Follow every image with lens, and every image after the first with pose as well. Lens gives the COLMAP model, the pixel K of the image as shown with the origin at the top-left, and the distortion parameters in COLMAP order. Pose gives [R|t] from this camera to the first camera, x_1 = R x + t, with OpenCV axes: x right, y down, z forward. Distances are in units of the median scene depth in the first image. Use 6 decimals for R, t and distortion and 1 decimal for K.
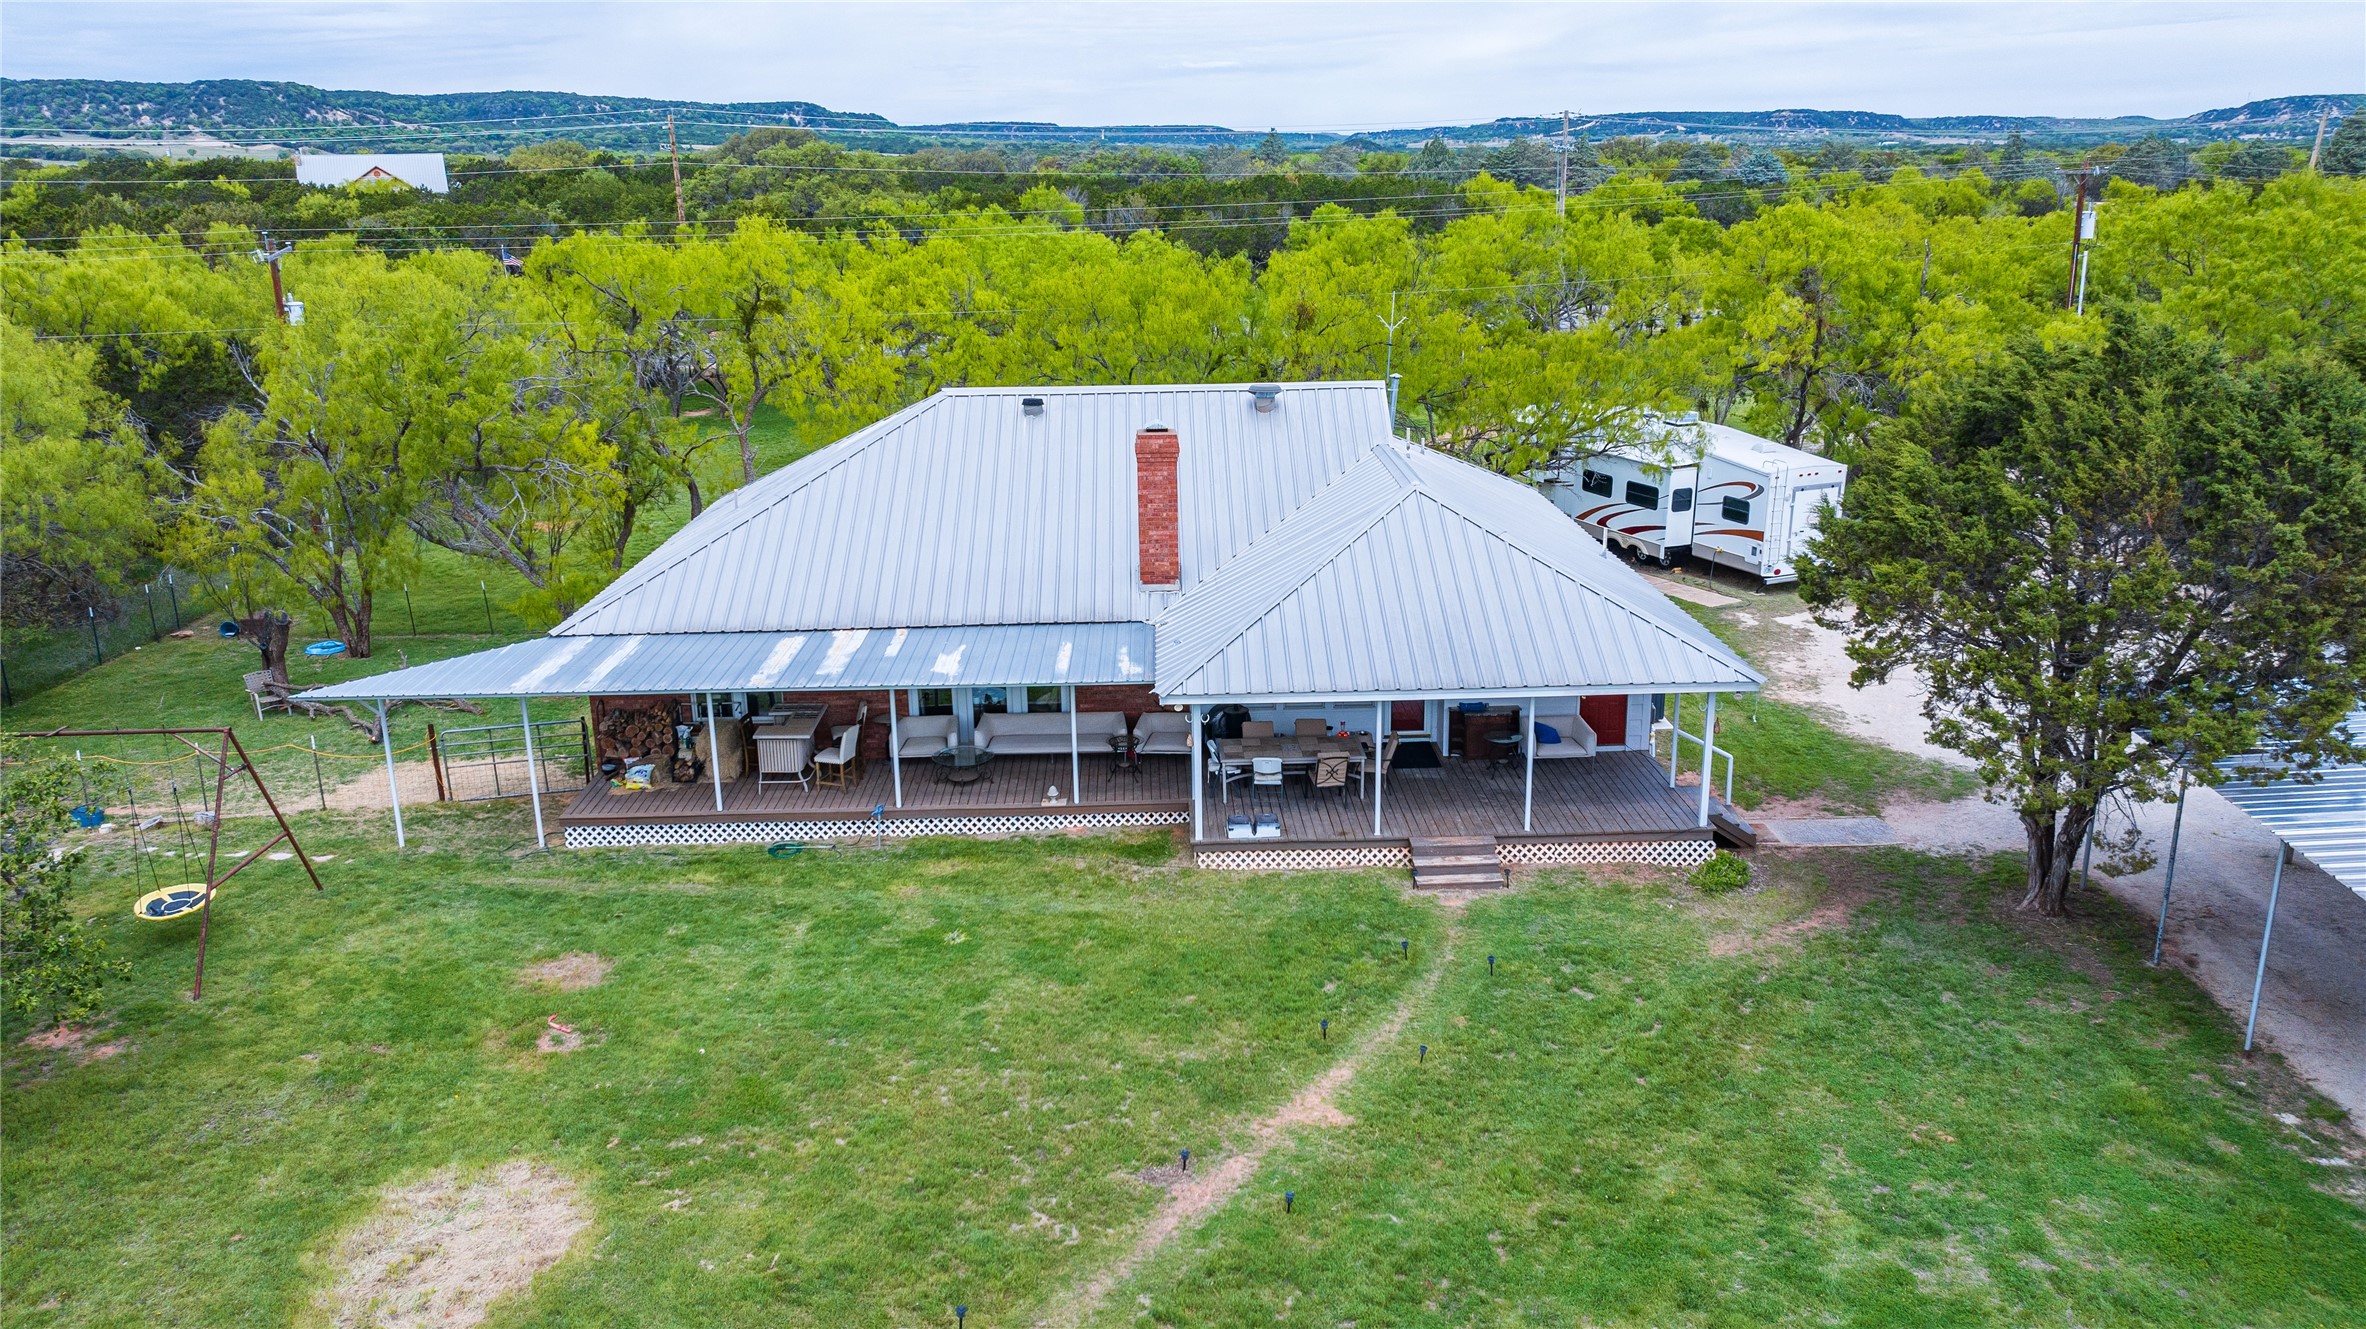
lens RADIAL K [[1701.7, 0, 1182.3], [0, 1701.7, 662.2], [0, 0, 1]] dist [-0.022103, 0.019491]
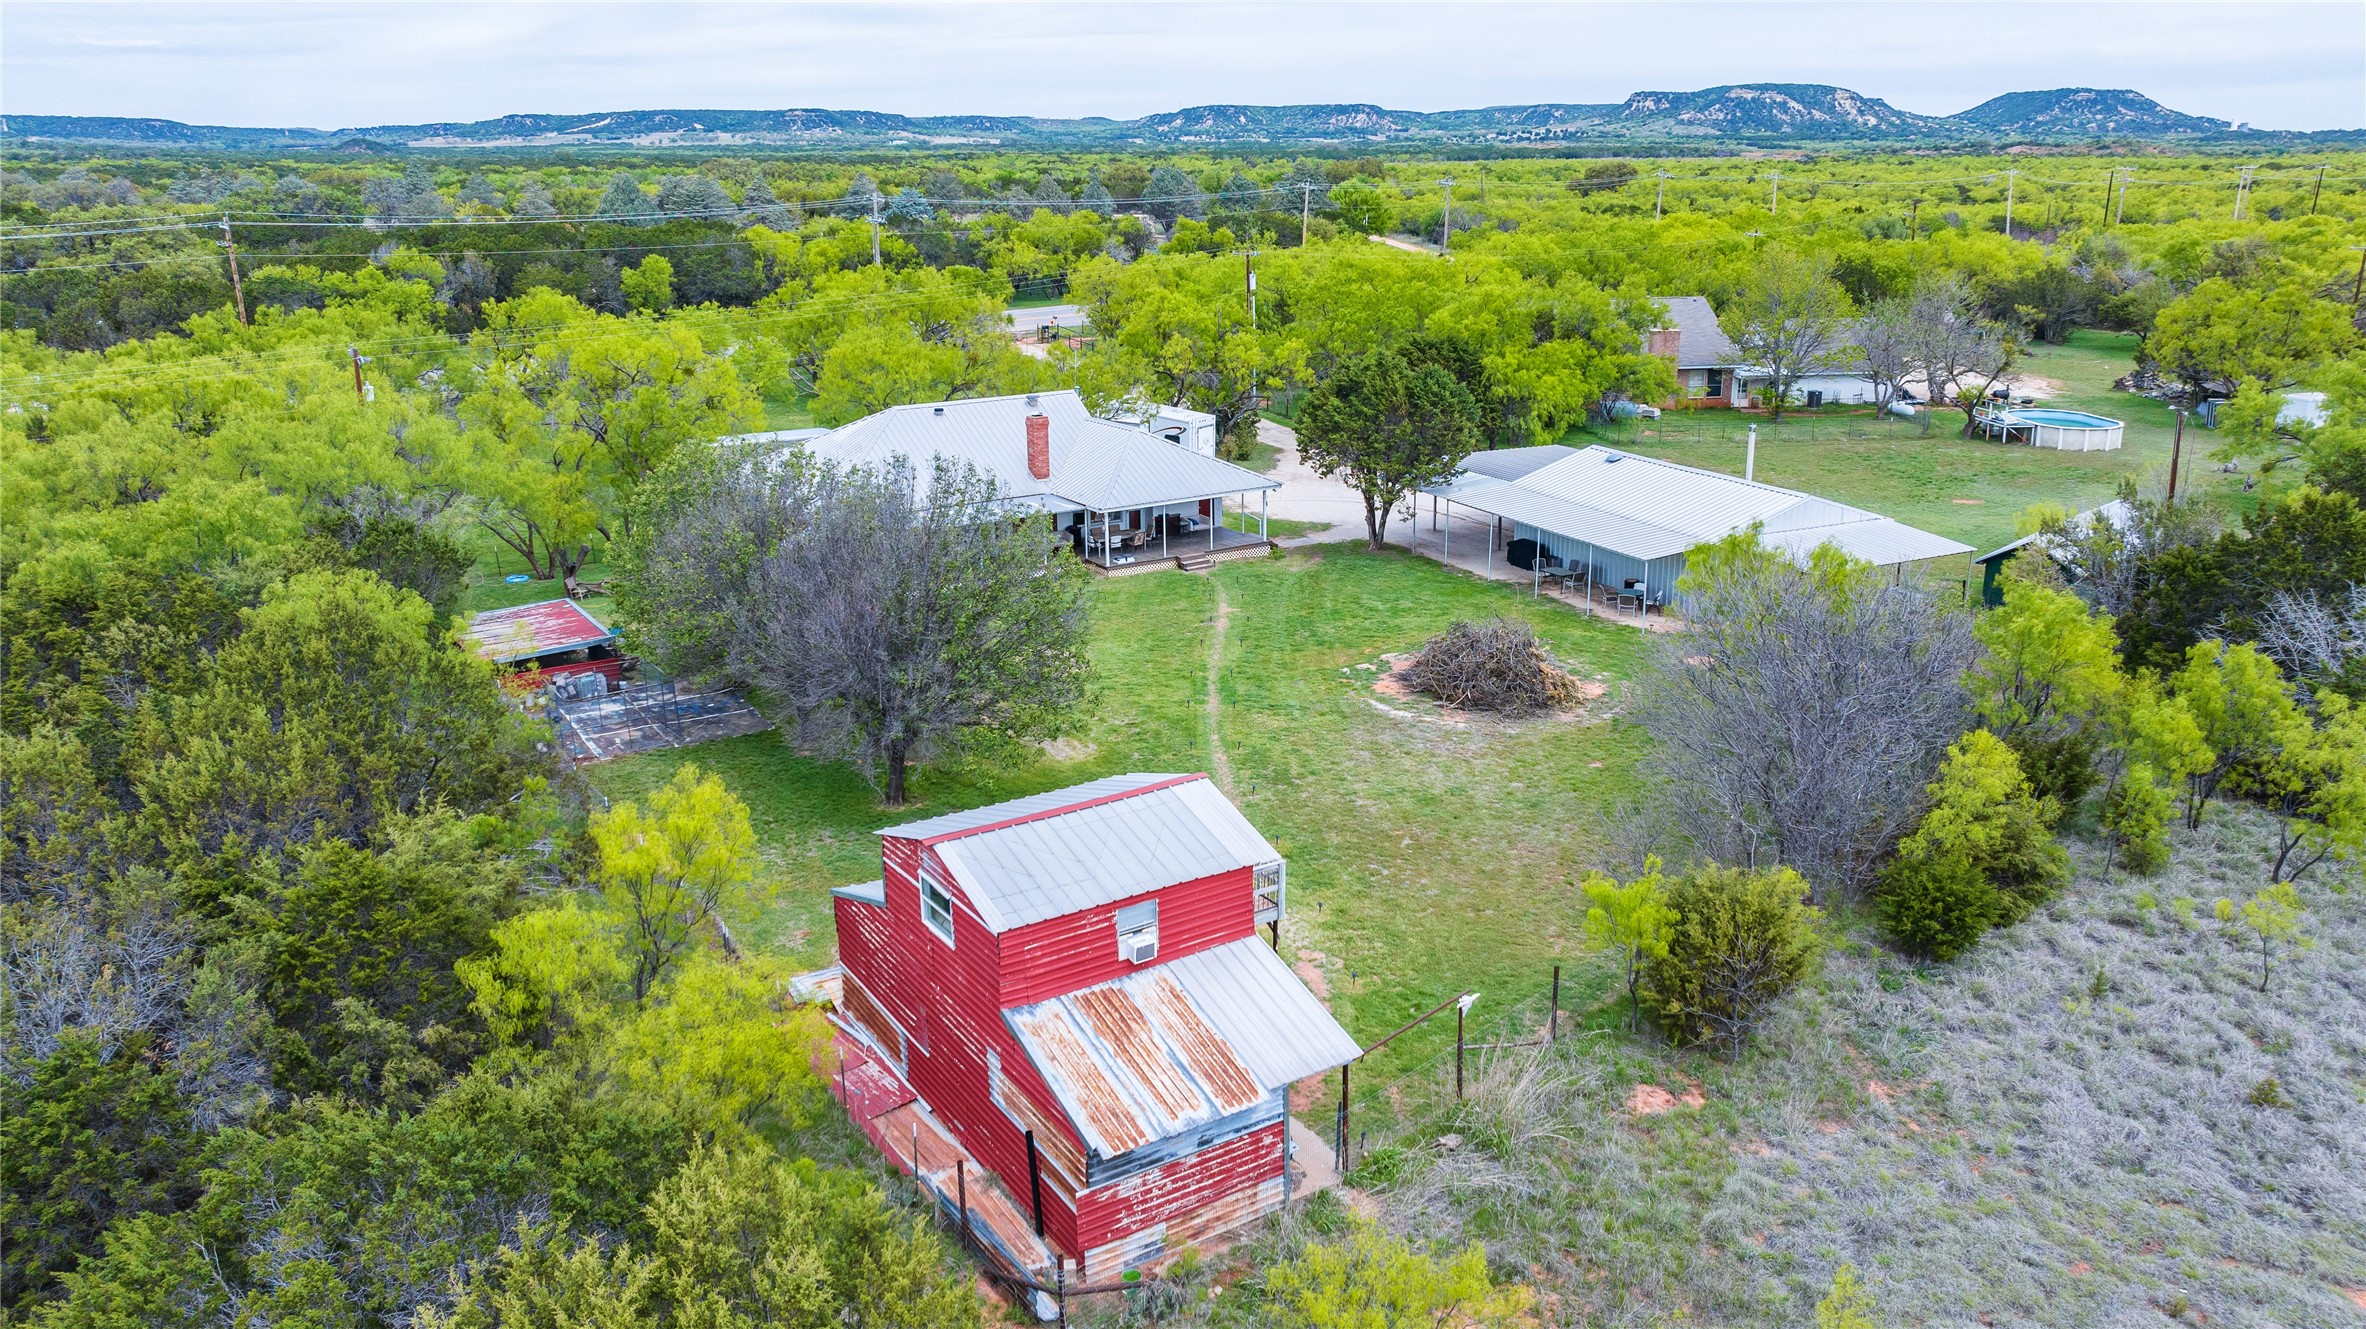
lens RADIAL K [[1701.7, 0, 1167.4], [0, 1701.7, 658.2], [0, 0, 1]] dist [-0.022103, 0.019491]
pose [[0.862363, -0.143042, 0.485663, -1.063350], [0.143739, 0.988959, 0.036049, 0.143267], [-0.485458, 0.038721, 0.873402, -1.179568]]
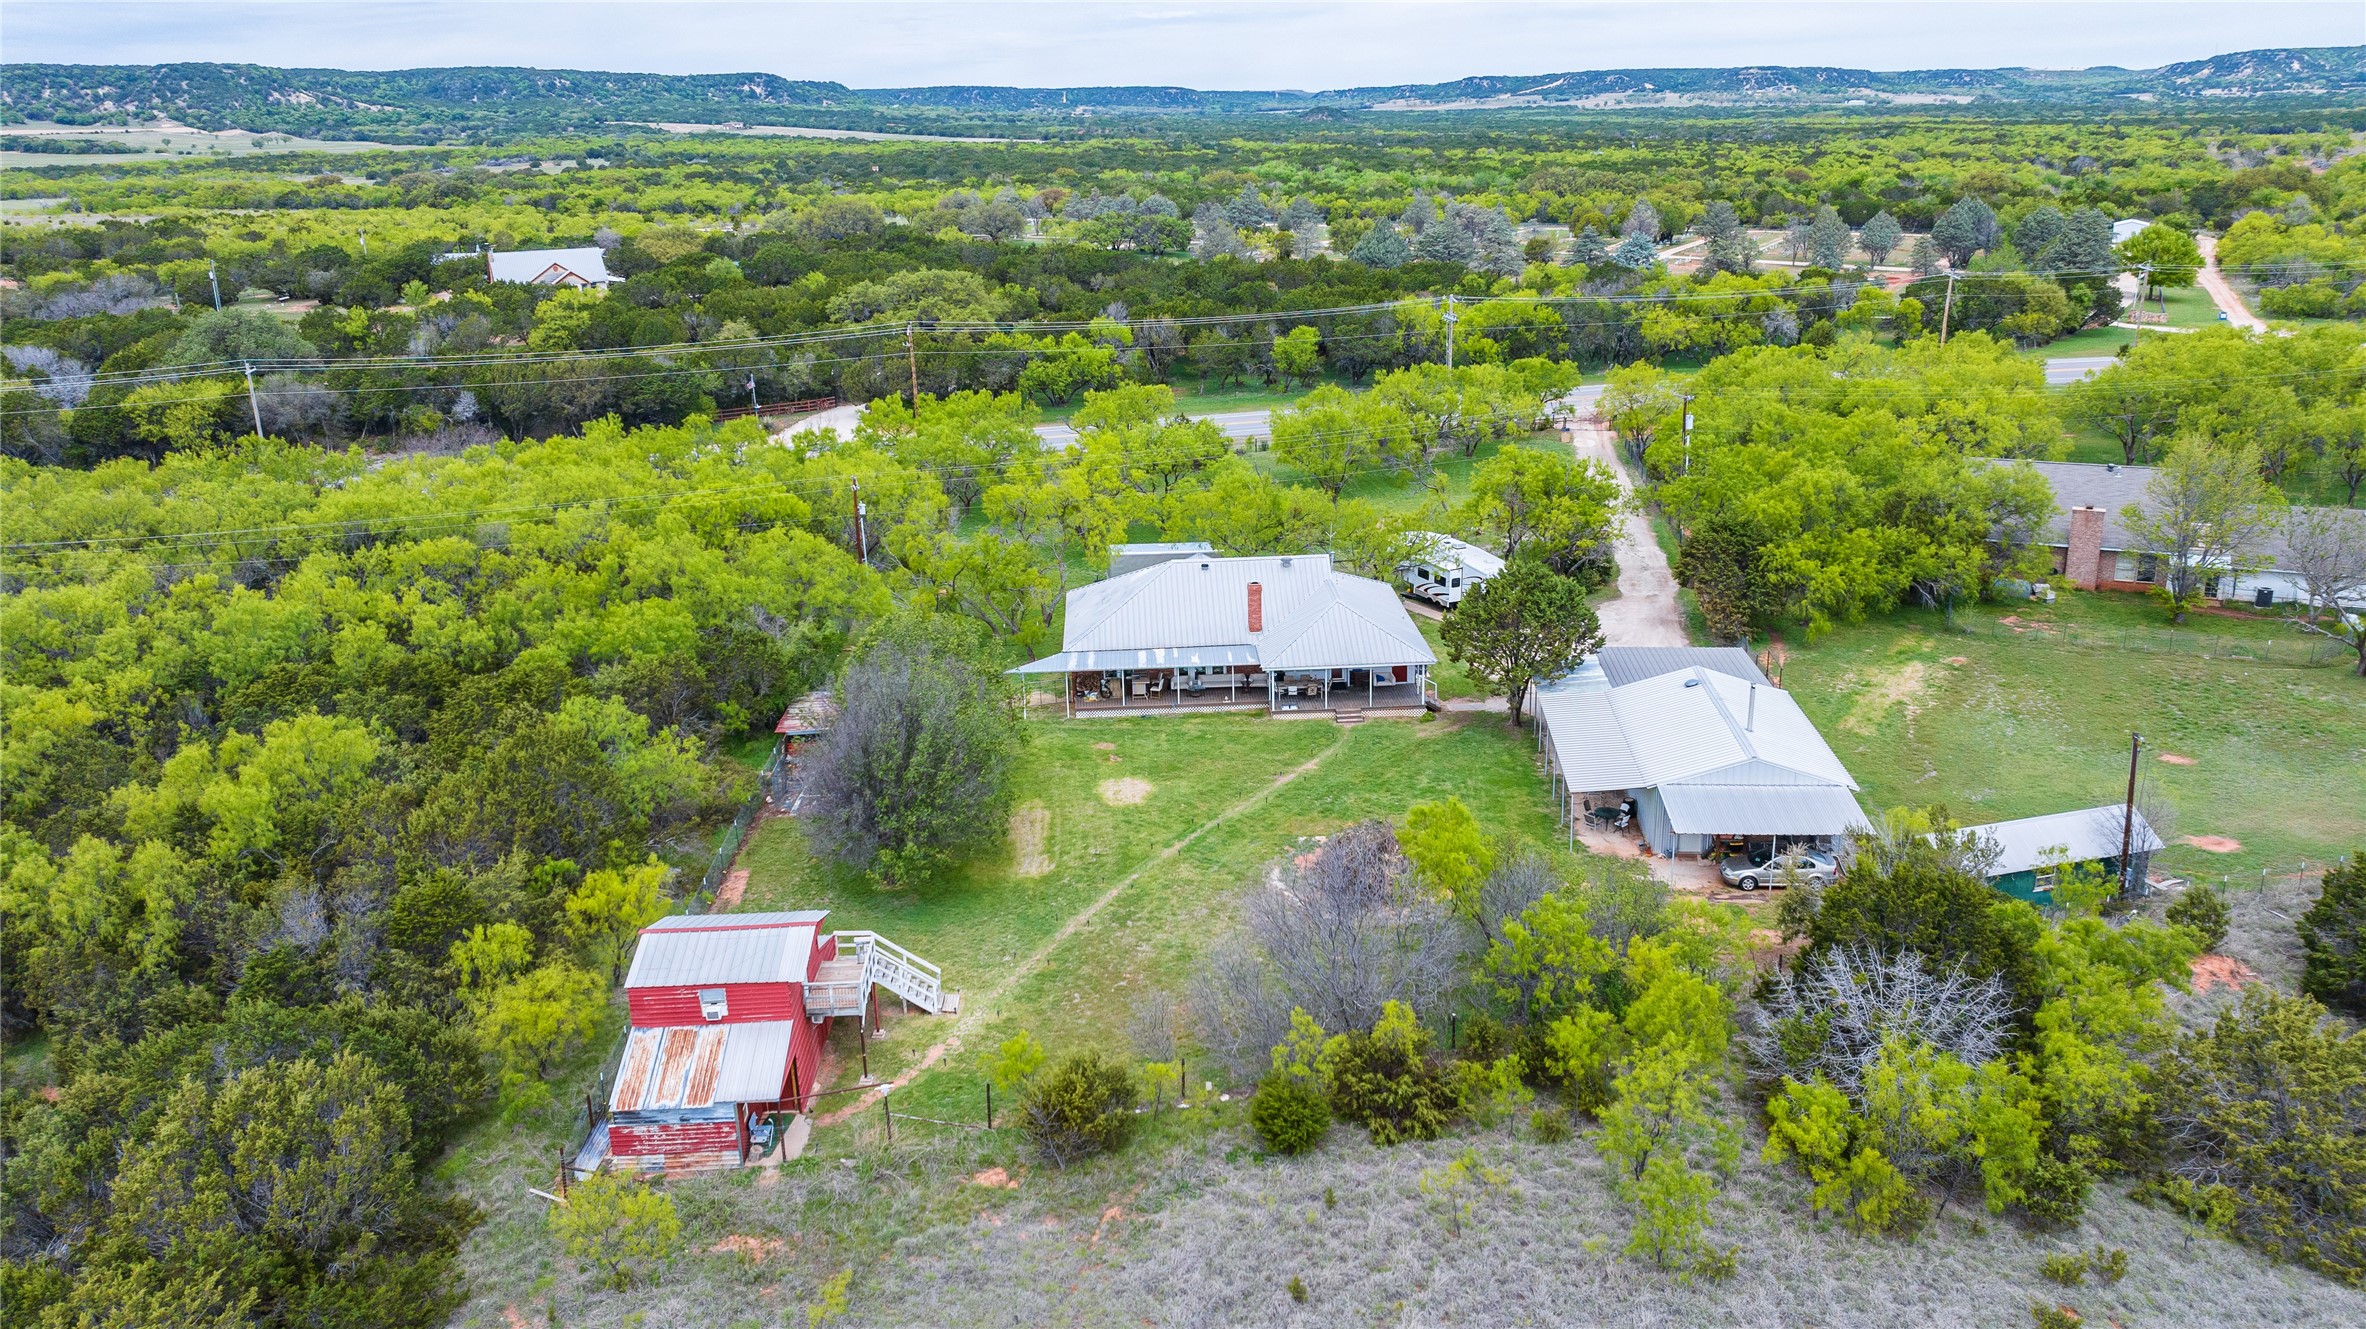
lens RADIAL K [[1701.7, 0, 1170.8], [0, 1701.7, 677.6], [0, 0, 1]] dist [-0.022103, 0.019491]
pose [[0.999836, -0.015780, 0.008886, -0.194849], [0.015538, 0.999521, 0.026759, -0.047897], [-0.009304, -0.026617, 0.999602, -2.073704]]
